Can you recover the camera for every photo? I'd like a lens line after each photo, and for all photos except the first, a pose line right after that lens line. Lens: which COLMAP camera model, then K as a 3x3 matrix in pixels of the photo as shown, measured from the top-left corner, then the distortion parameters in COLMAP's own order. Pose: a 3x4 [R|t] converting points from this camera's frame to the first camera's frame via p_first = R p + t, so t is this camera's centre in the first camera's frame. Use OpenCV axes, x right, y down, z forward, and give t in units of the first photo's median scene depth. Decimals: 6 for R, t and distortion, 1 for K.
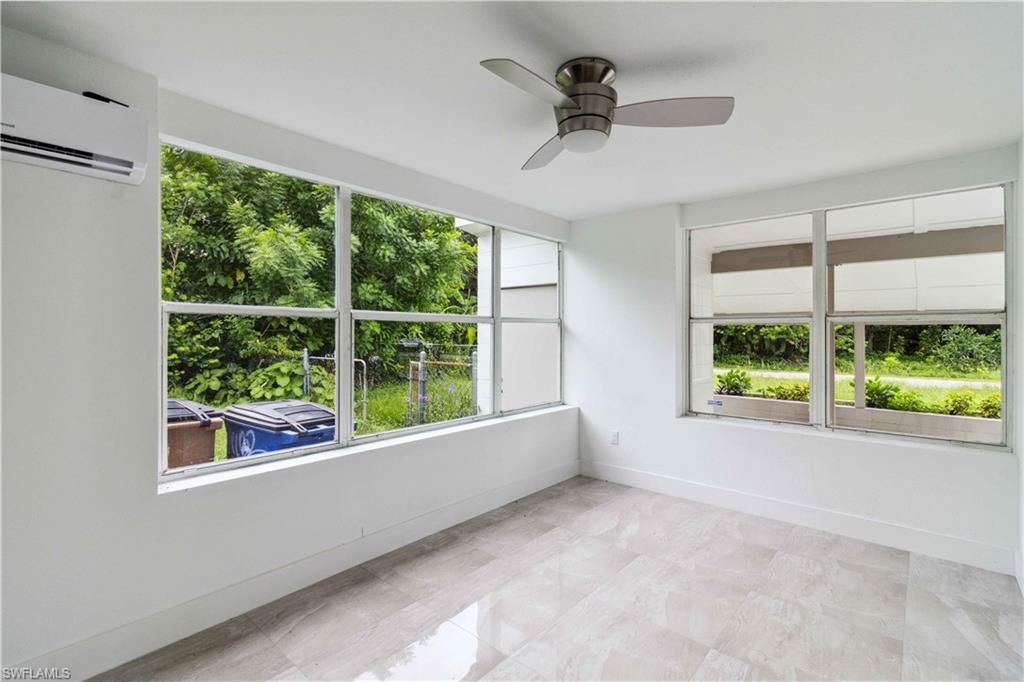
lens RADIAL K [[479.0, 0, 502.0], [0, 479.0, 335.9], [0, 0, 1]] dist [0.000788, 0.000694]
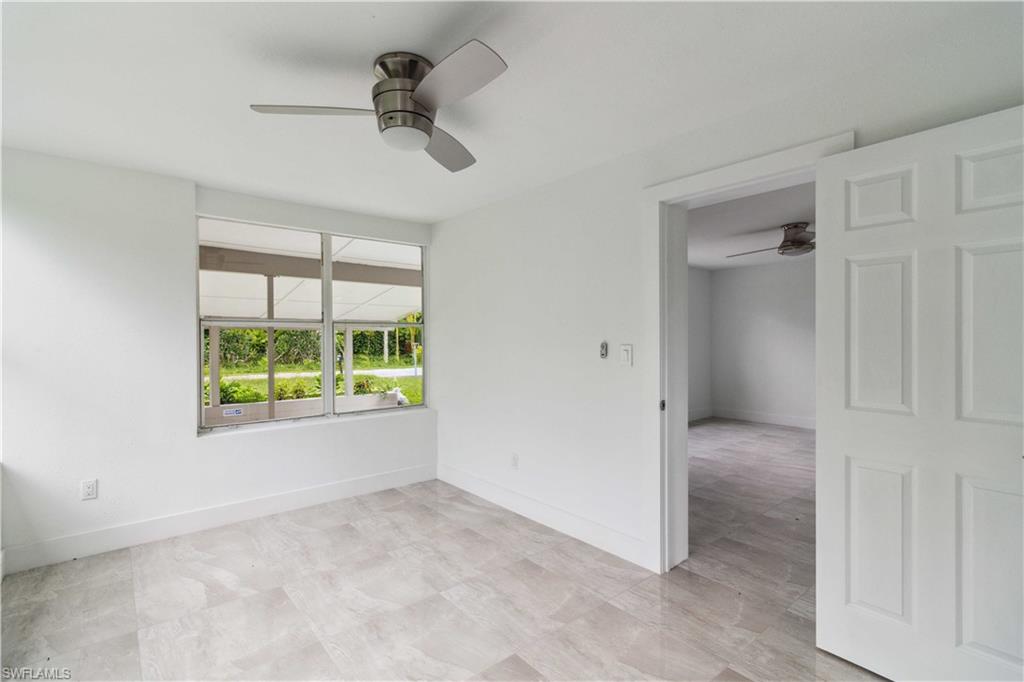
lens RADIAL K [[479.0, 0, 513.0], [0, 479.0, 335.8], [0, 0, 1]] dist [0.000788, 0.000694]
pose [[0.135102, 0.000055, 0.990832, -0.462246], [0.007353, 0.999972, -0.001058, -0.002521], [-0.990804, 0.007429, 0.135097, 0.392937]]
